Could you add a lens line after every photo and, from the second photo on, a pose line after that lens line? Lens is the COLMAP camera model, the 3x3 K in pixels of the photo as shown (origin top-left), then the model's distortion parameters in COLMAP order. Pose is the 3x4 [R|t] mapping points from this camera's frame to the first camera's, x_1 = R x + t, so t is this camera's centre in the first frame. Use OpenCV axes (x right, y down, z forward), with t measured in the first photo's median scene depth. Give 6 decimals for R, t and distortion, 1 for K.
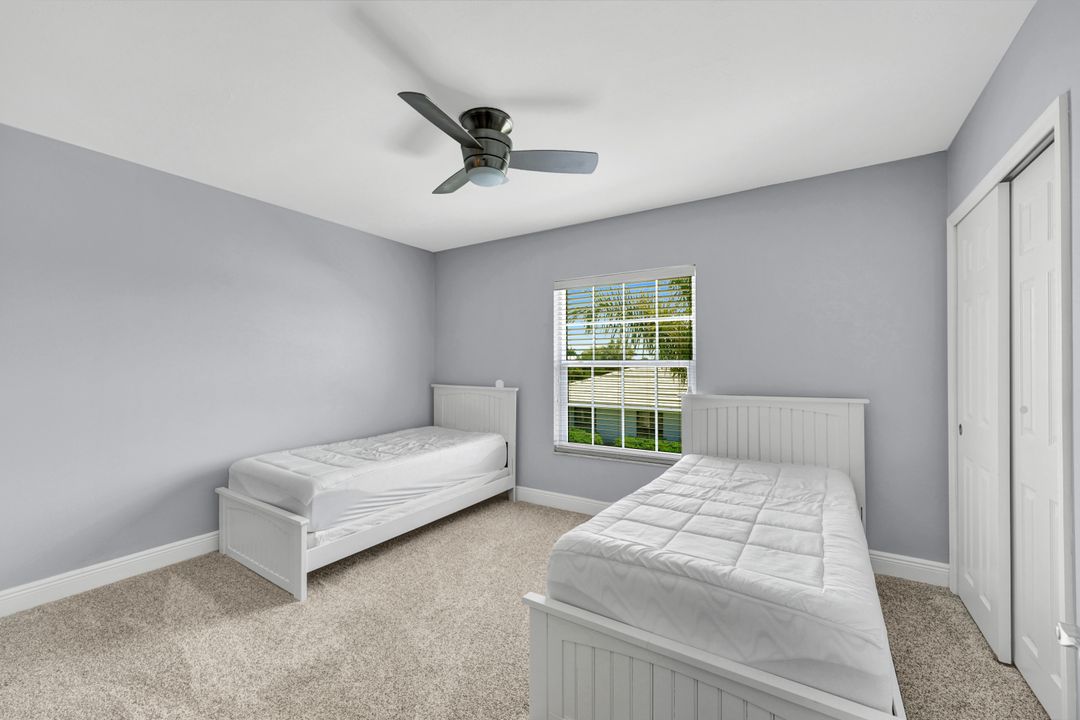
lens RADIAL K [[434.3, 0, 537.1], [0, 434.3, 362.0], [0, 0, 1]] dist [0.000192, 0.000128]
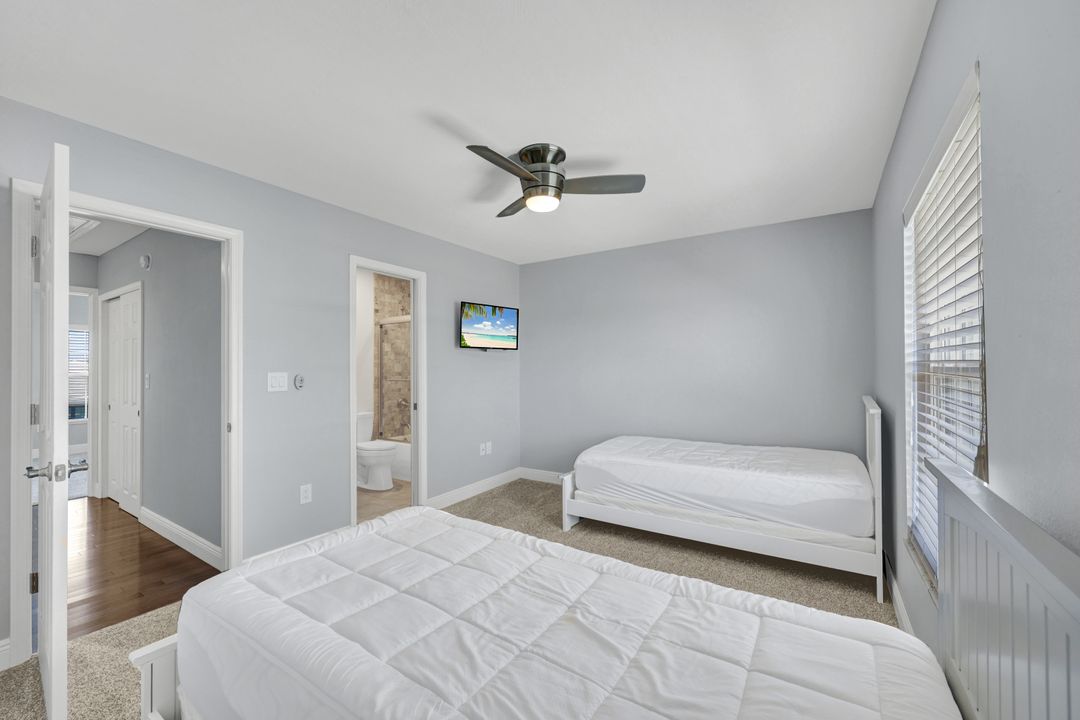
lens RADIAL K [[434.3, 0, 537.1], [0, 434.3, 362.0], [0, 0, 1]] dist [0.000192, 0.000128]
pose [[-0.015799, -0.009168, -0.999833, 1.000219], [0.014964, 0.999844, -0.009404, -0.009988], [0.999763, -0.015110, -0.015660, 1.004658]]
